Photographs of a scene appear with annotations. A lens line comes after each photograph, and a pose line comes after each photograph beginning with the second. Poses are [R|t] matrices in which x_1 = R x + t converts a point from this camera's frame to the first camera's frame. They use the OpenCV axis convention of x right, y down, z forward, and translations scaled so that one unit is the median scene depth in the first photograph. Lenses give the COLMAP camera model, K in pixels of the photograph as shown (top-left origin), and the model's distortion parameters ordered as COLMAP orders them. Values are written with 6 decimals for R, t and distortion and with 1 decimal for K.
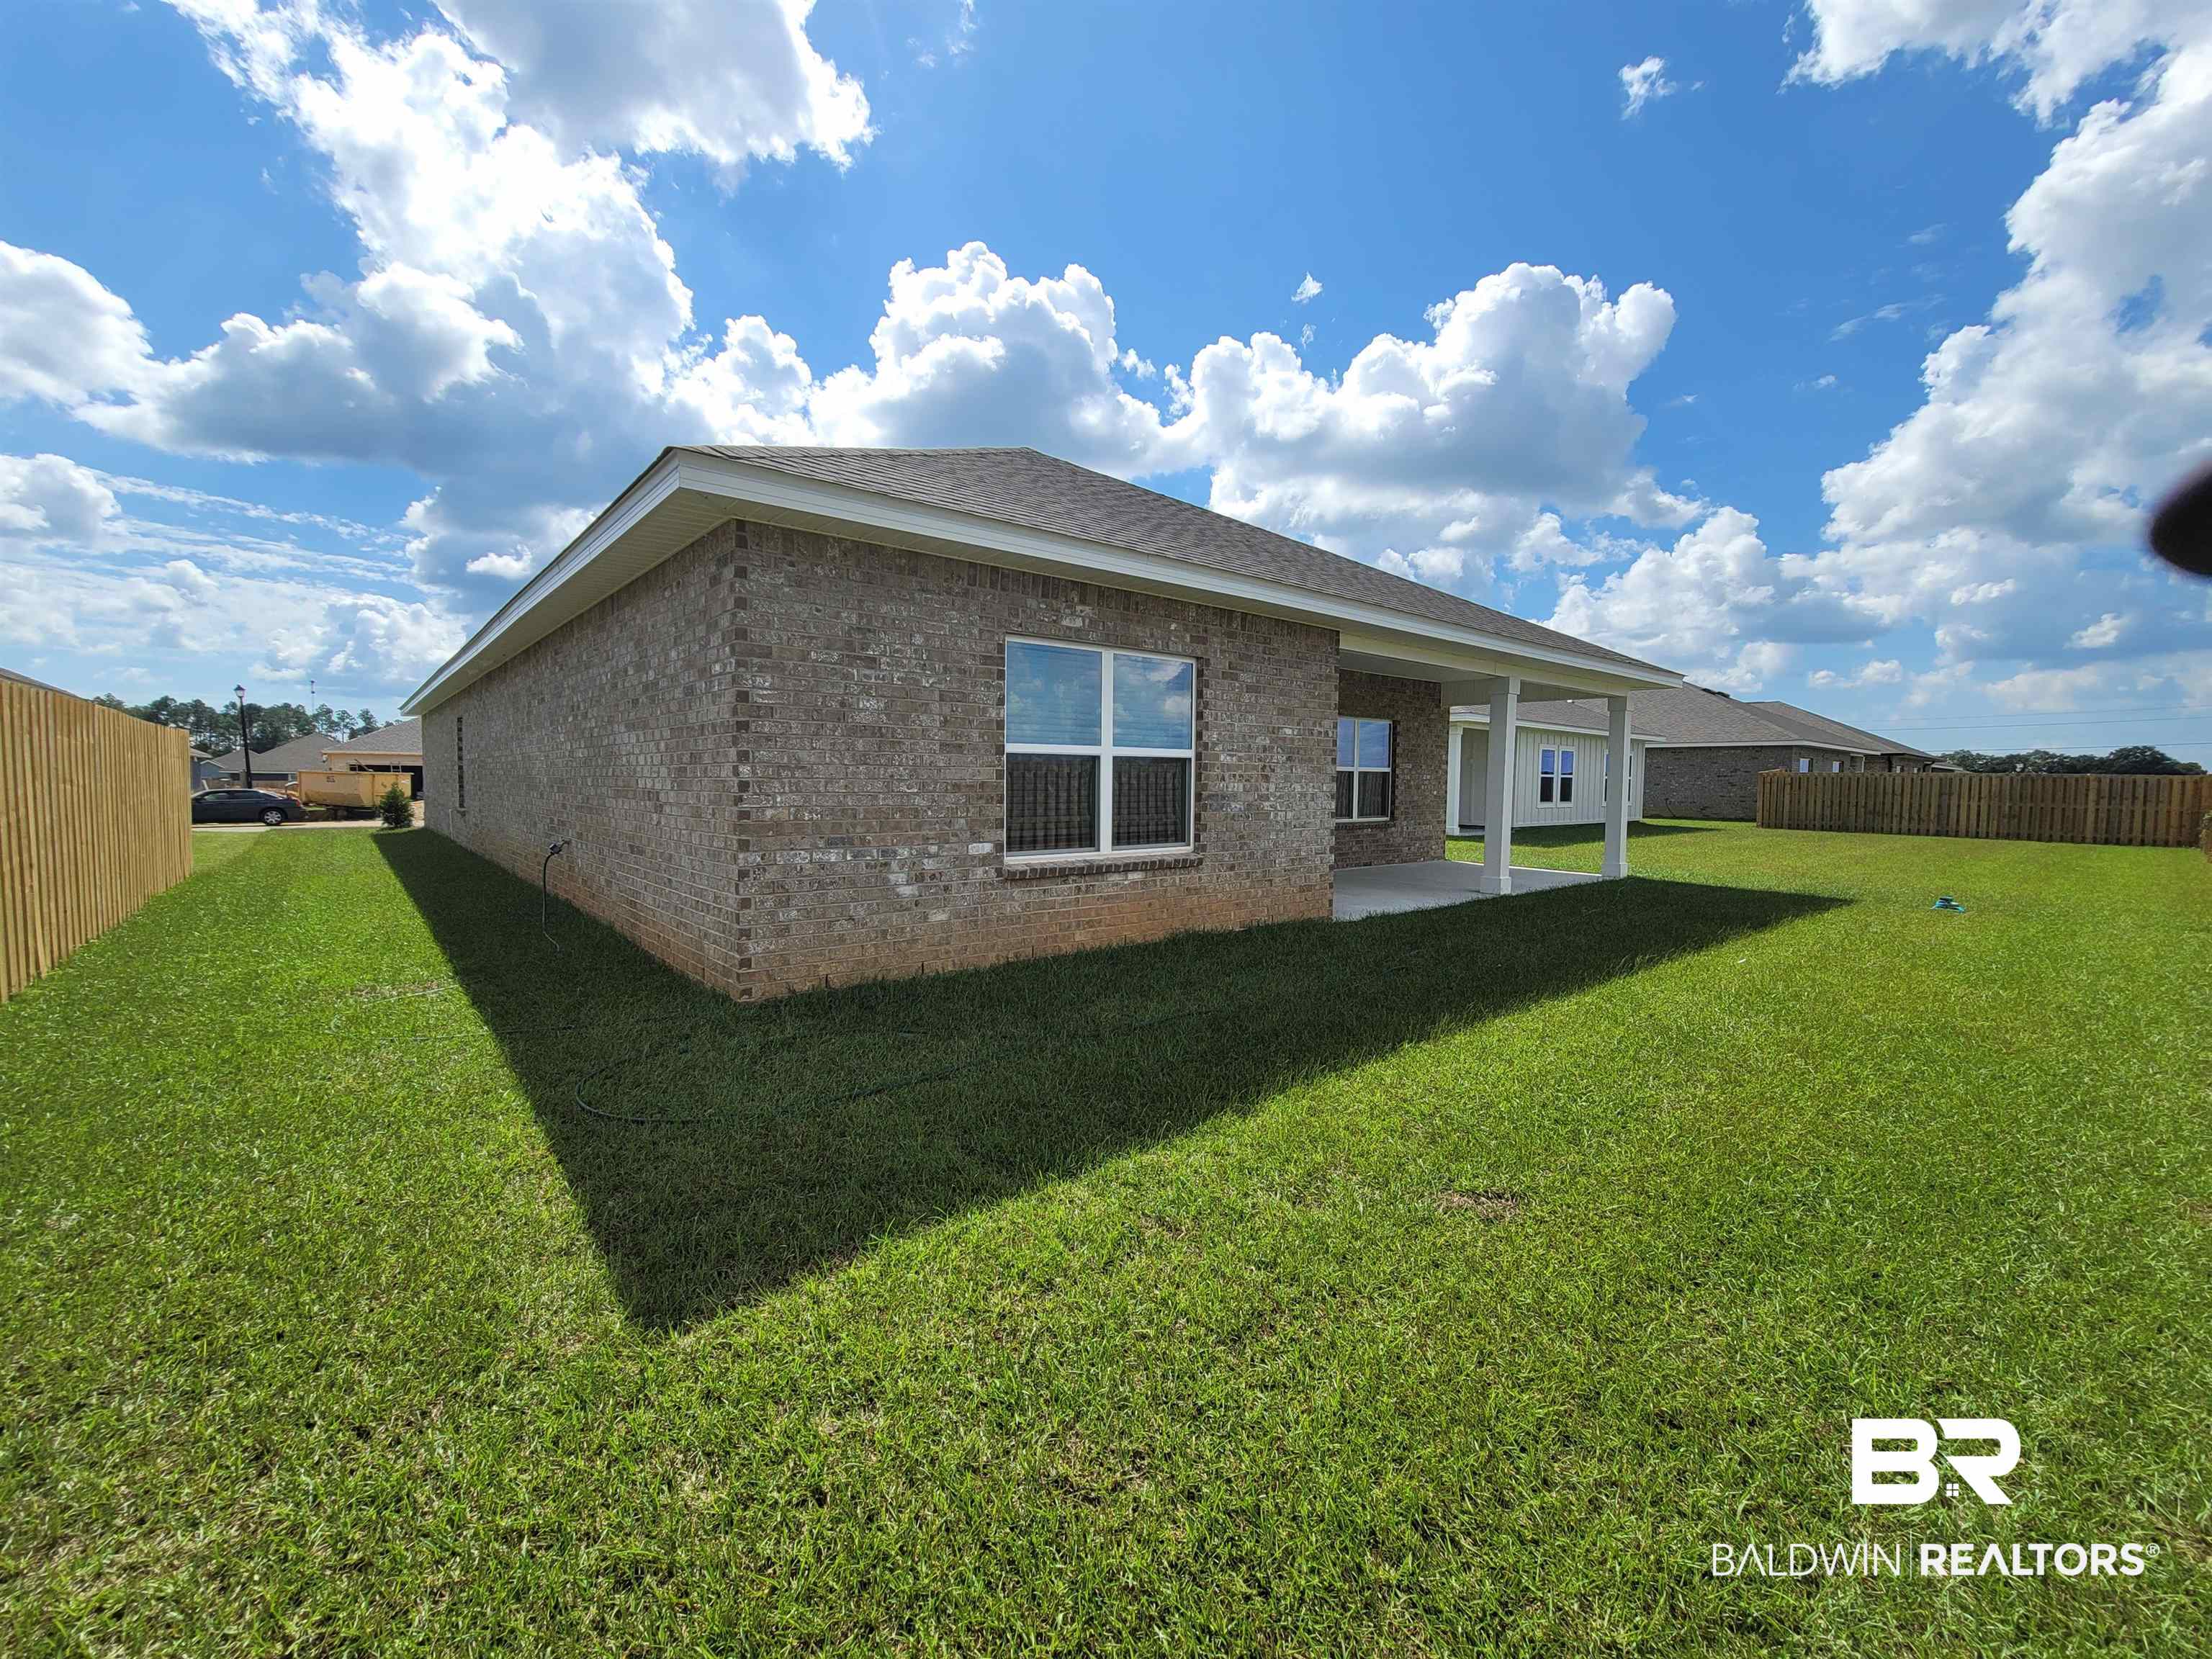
lens RADIAL K [[904.2, 0, 1087.8], [0, 904.2, 824.0], [0, 0, 1]] dist [0.007102, 0.000287]
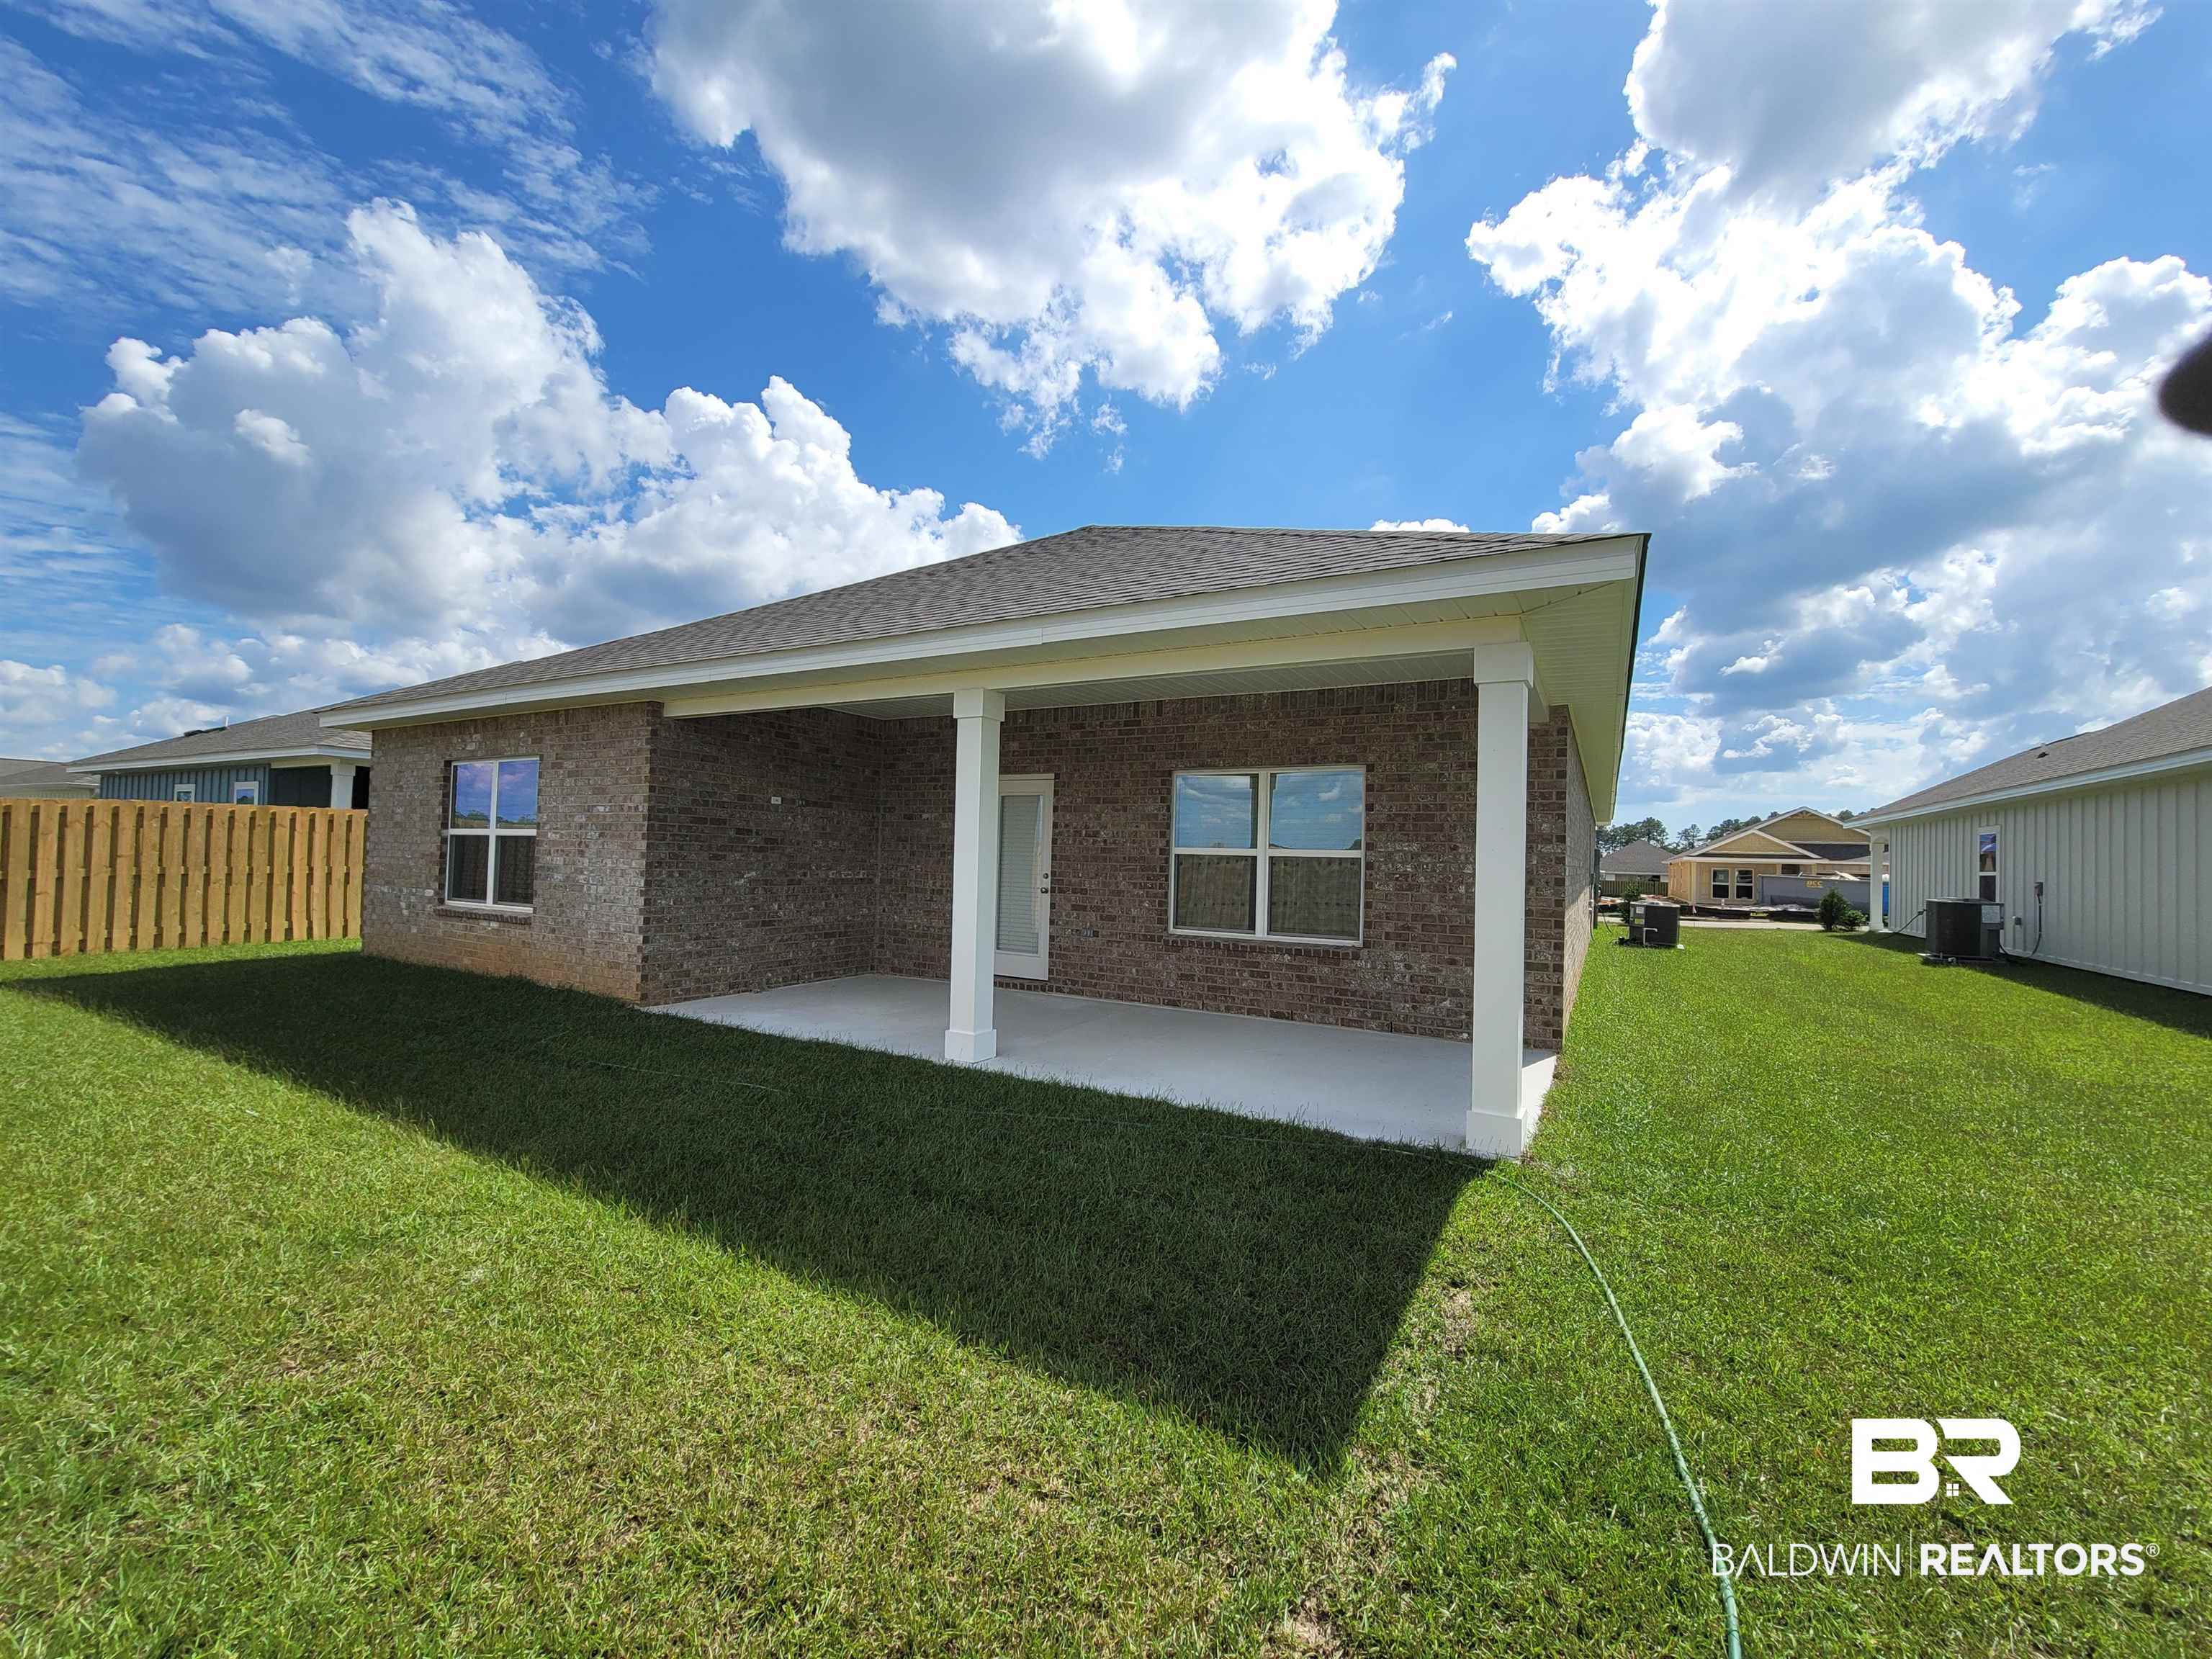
lens RADIAL K [[904.2, 0, 1090.8], [0, 904.2, 840.7], [0, 0, 1]] dist [0.007102, 0.000287]
pose [[0.353422, -0.018774, -0.935275, 1.401369], [-0.069098, 0.996544, -0.046115, -0.056580], [0.932908, 0.080923, 0.350903, 1.163141]]
